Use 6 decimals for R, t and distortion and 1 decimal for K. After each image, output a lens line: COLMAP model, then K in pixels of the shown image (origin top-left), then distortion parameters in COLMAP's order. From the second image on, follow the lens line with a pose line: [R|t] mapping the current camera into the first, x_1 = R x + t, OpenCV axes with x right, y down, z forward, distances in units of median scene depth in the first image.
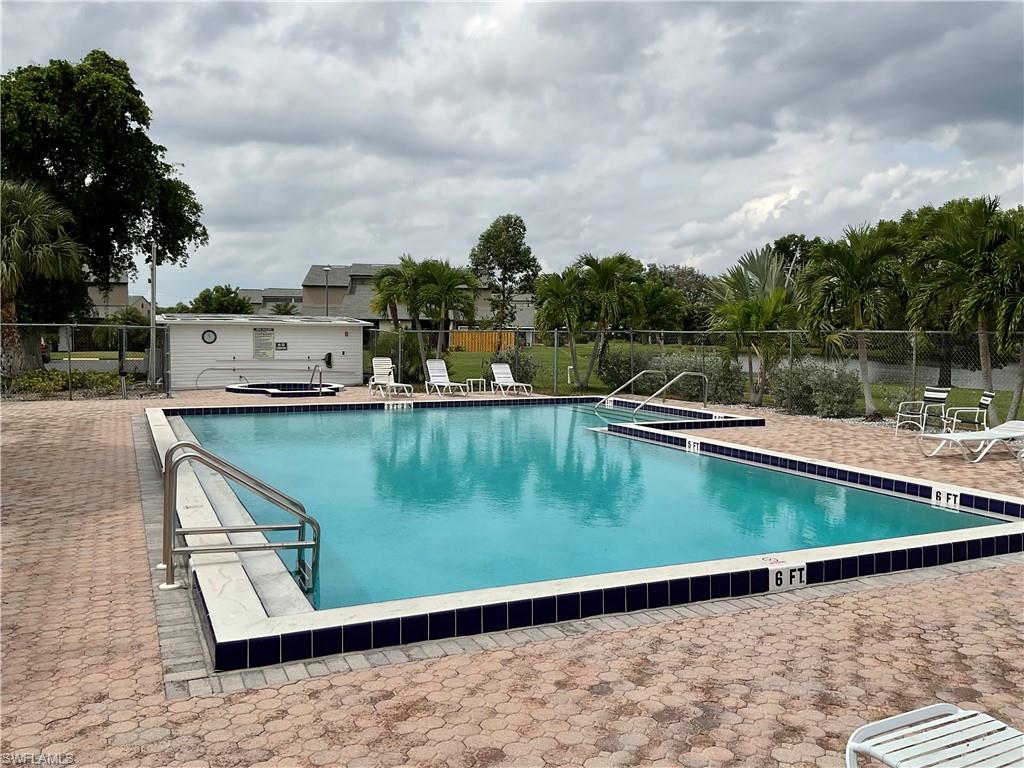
lens RADIAL K [[841.1, 0, 517.0], [0, 841.1, 386.9], [0, 0, 1]] dist [0.078296, -0.132667]
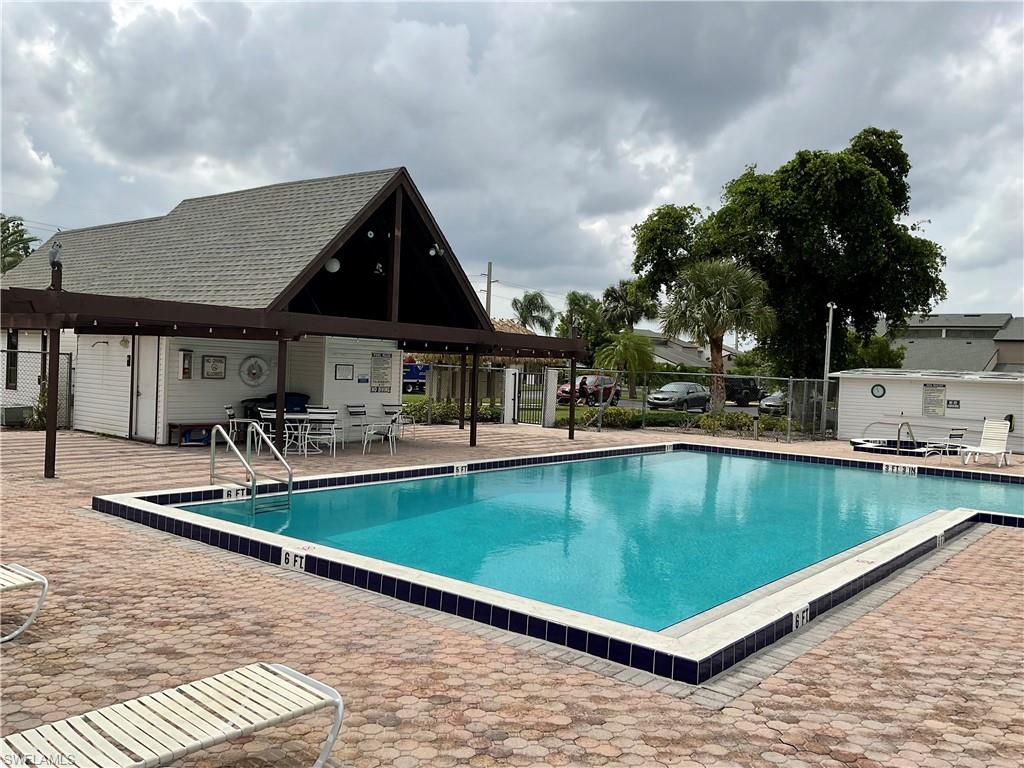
lens RADIAL K [[871.2, 0, 530.5], [0, 871.2, 389.0], [0, 0, 1]] dist [0.103954, -0.245021]
pose [[0.429736, 0.029603, -0.902469, 1.194818], [-0.094087, 0.995490, -0.012148, -0.030016], [0.898039, 0.090131, 0.430583, 0.544861]]
